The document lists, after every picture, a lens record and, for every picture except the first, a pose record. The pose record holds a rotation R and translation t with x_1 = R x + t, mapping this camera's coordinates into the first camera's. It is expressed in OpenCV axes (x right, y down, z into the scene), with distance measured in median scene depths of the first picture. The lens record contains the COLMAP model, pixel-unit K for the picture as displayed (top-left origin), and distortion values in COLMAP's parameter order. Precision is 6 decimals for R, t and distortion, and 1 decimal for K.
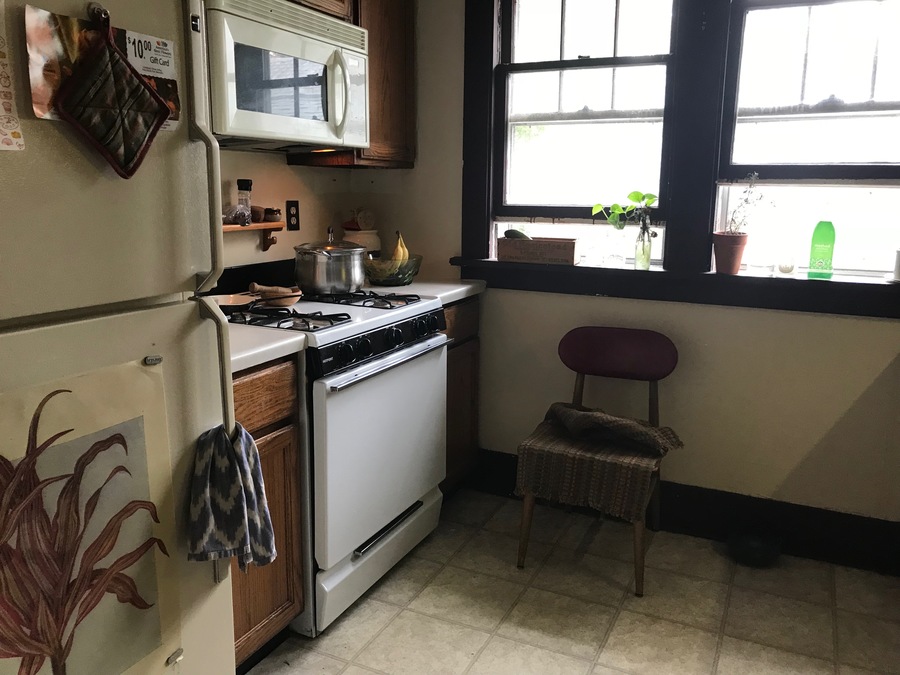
lens RADIAL K [[778.0, 0, 450.0], [0, 778.0, 337.5], [0, 0, 1]] dist [0.072487, -0.011550]
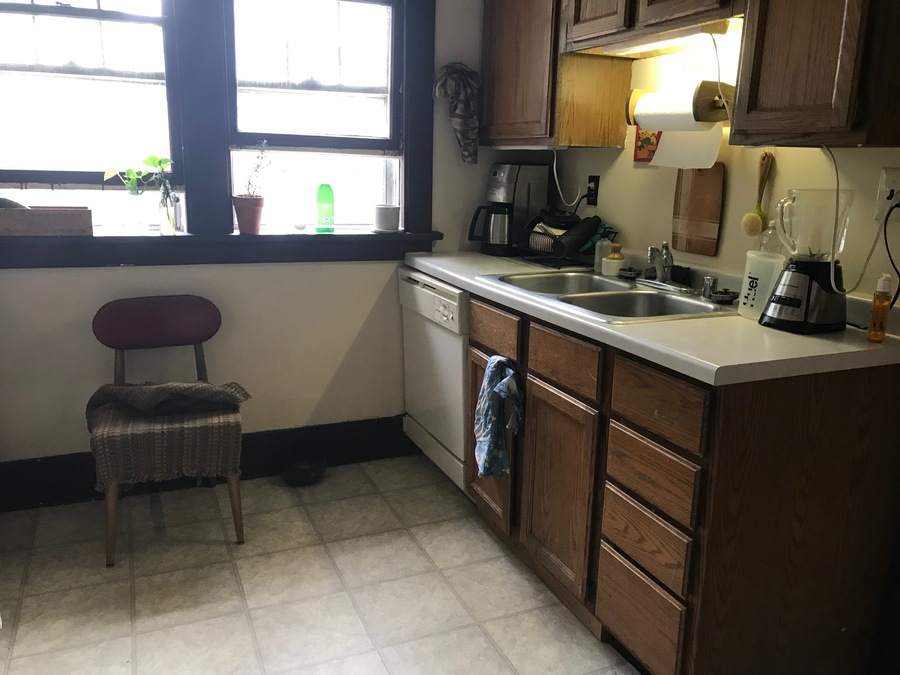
lens RADIAL K [[778.0, 0, 450.0], [0, 778.0, 337.5], [0, 0, 1]] dist [0.072487, -0.011550]
pose [[0.669125, -0.167008, 0.724141, -0.278403], [0.132284, 0.985626, 0.105081, -0.017495], [-0.731282, 0.025480, 0.681600, 0.064171]]
